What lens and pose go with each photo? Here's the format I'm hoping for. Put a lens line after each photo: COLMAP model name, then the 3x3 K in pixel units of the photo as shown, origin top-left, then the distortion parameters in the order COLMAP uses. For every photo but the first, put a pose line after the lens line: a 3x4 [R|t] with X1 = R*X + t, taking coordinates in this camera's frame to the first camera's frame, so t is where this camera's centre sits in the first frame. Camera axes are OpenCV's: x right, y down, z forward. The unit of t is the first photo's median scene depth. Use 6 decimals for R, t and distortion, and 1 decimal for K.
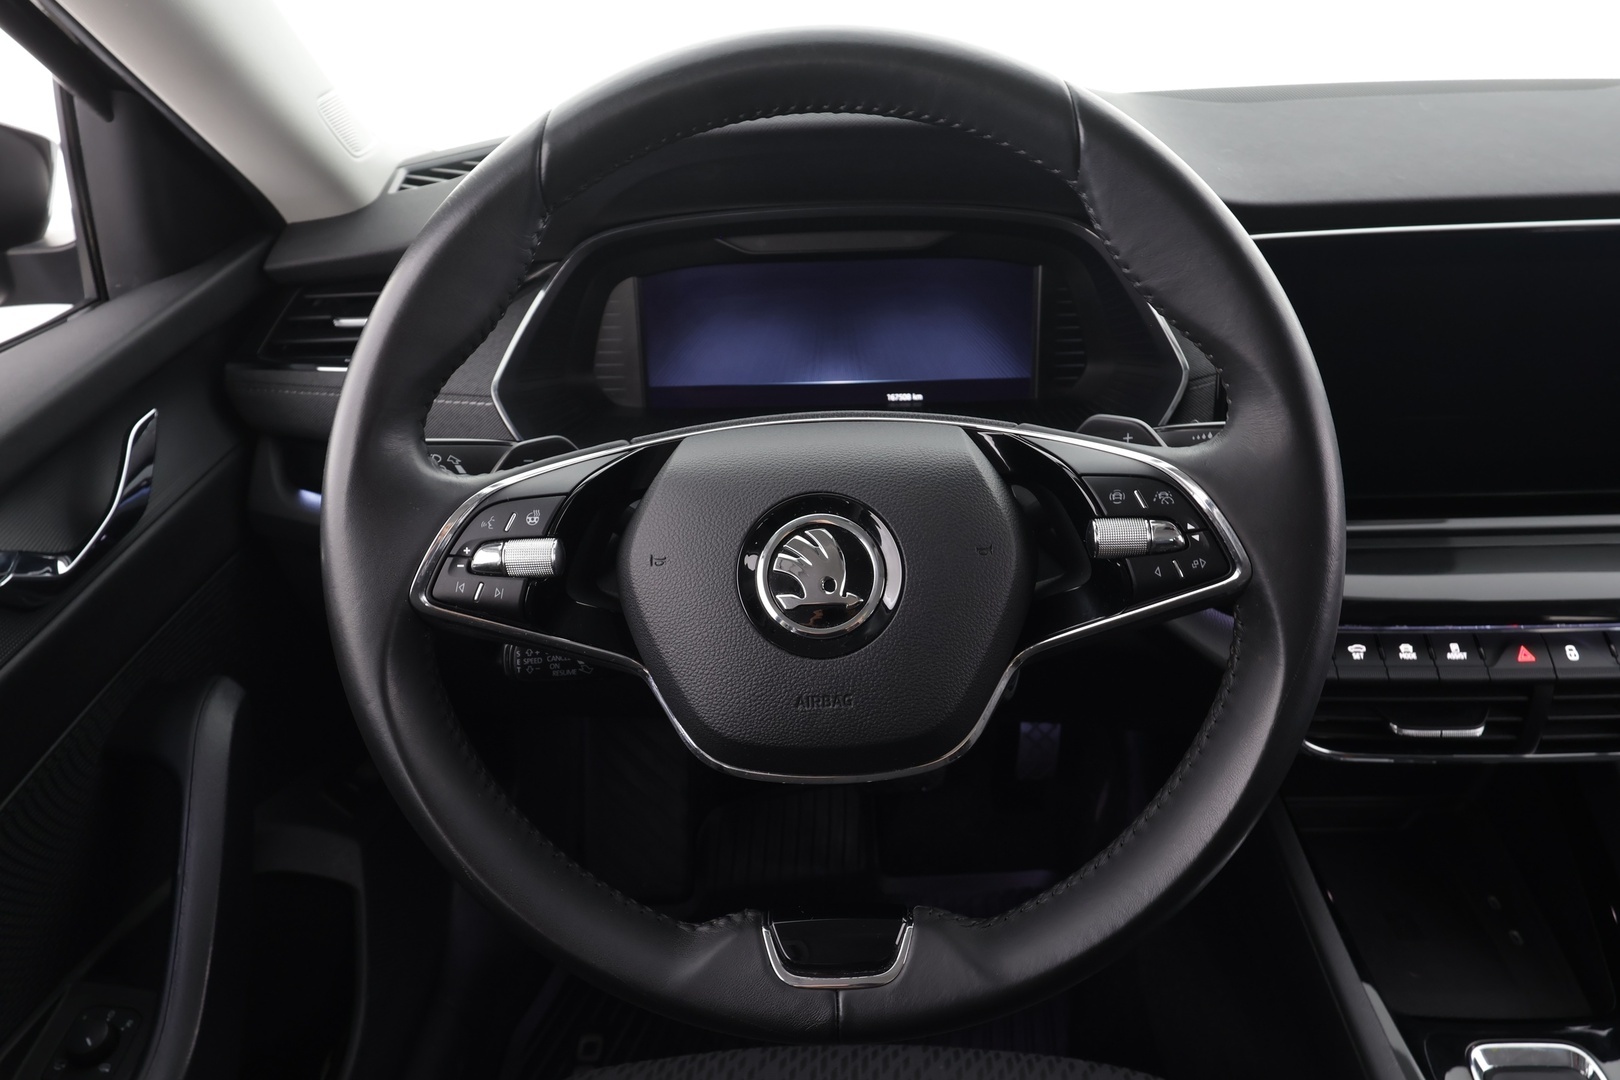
lens RADIAL K [[1155.0, 0, 802.8], [0, 1155.0, 541.7], [0, 0, 1]] dist [-0.001715, -0.003496]
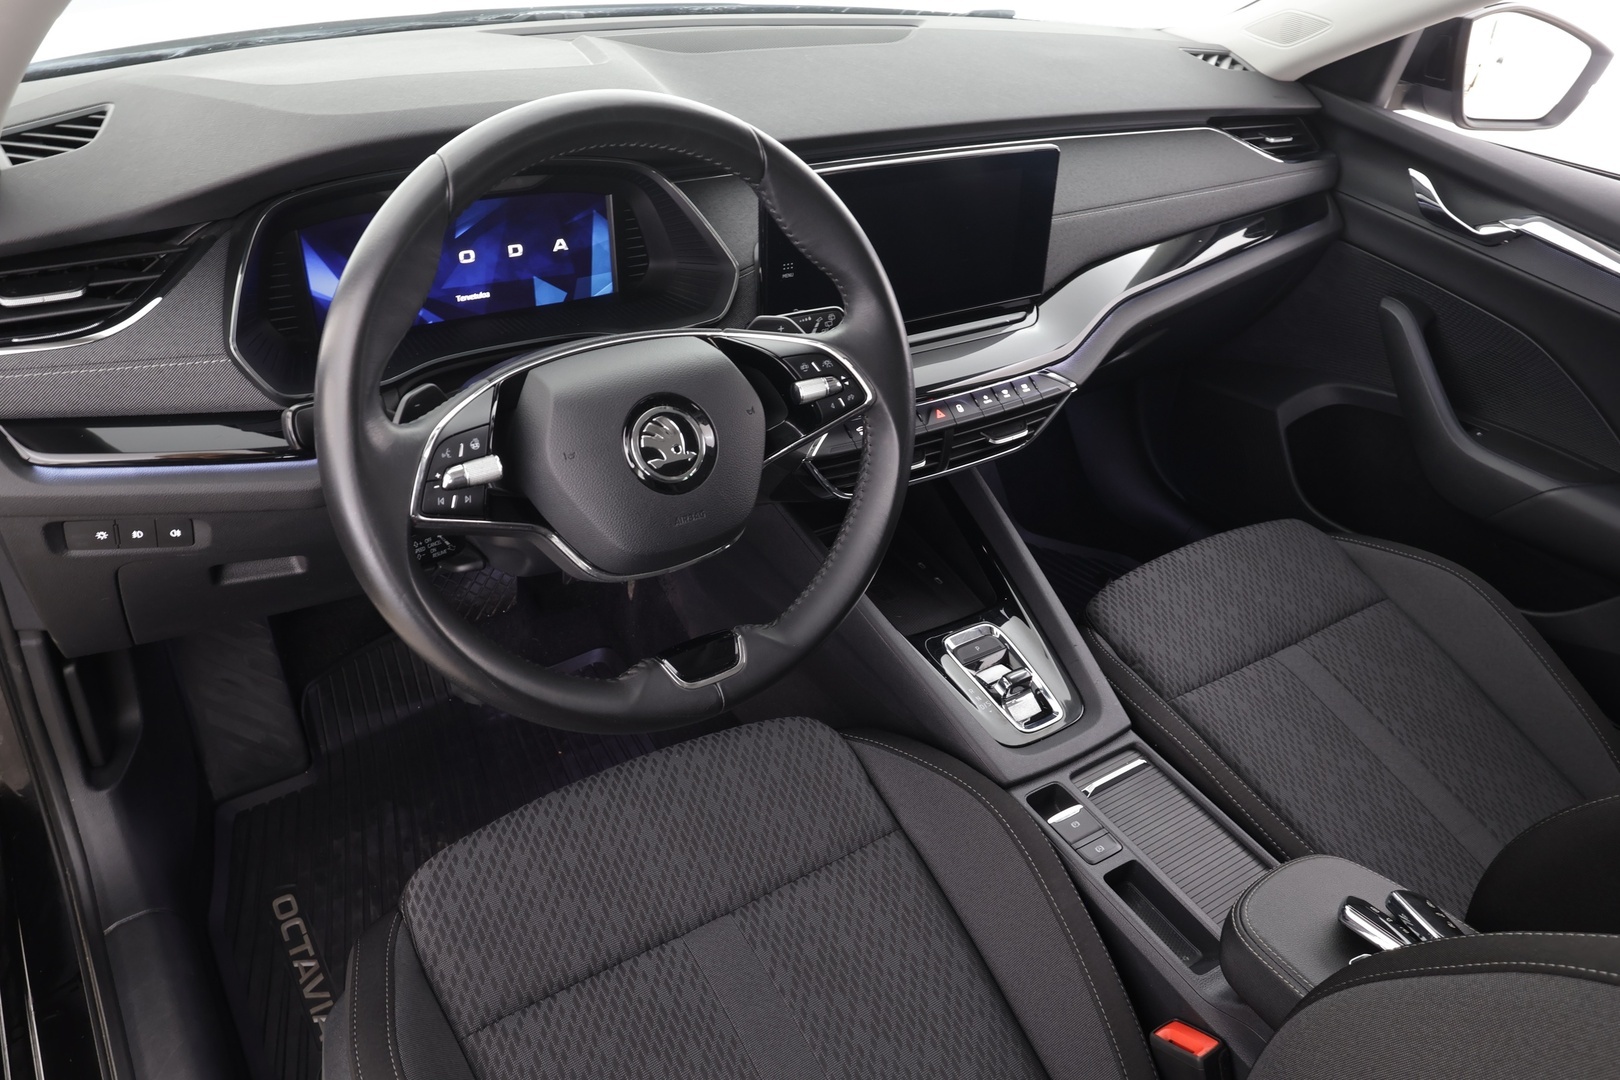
lens RADIAL K [[1155.0, 0, 803.9], [0, 1155.0, 538.6], [0, 0, 1]] dist [-0.001715, -0.003496]
pose [[0.808637, -0.236960, 0.538476, -0.713059], [0.153113, 0.968521, 0.196273, -0.127893], [-0.568035, -0.076266, 0.819463, -0.440119]]
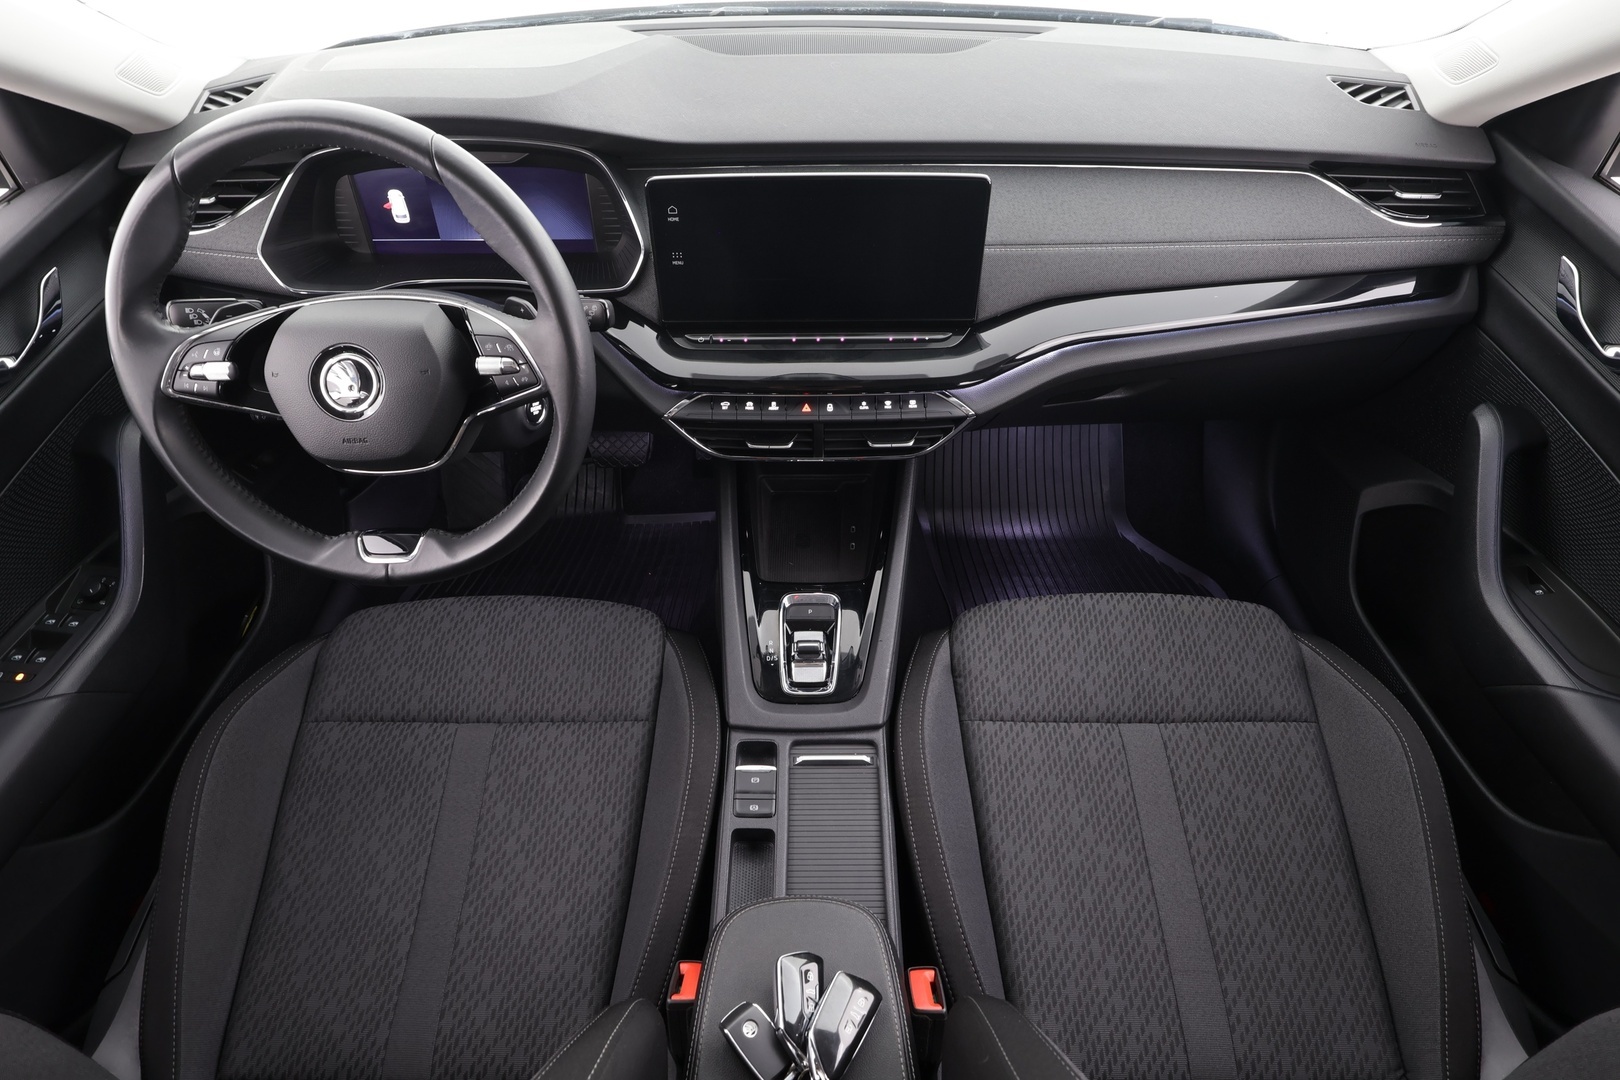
lens RADIAL K [[856.1, 0, 804.8], [0, 856.1, 535.9], [0, 0, 1]] dist [-0.006887, 0.000745]
pose [[0.998932, 0.001722, 0.046172, 0.764815], [-0.015751, 0.952133, 0.305279, -0.193056], [-0.043436, -0.305680, 0.951143, -0.624904]]
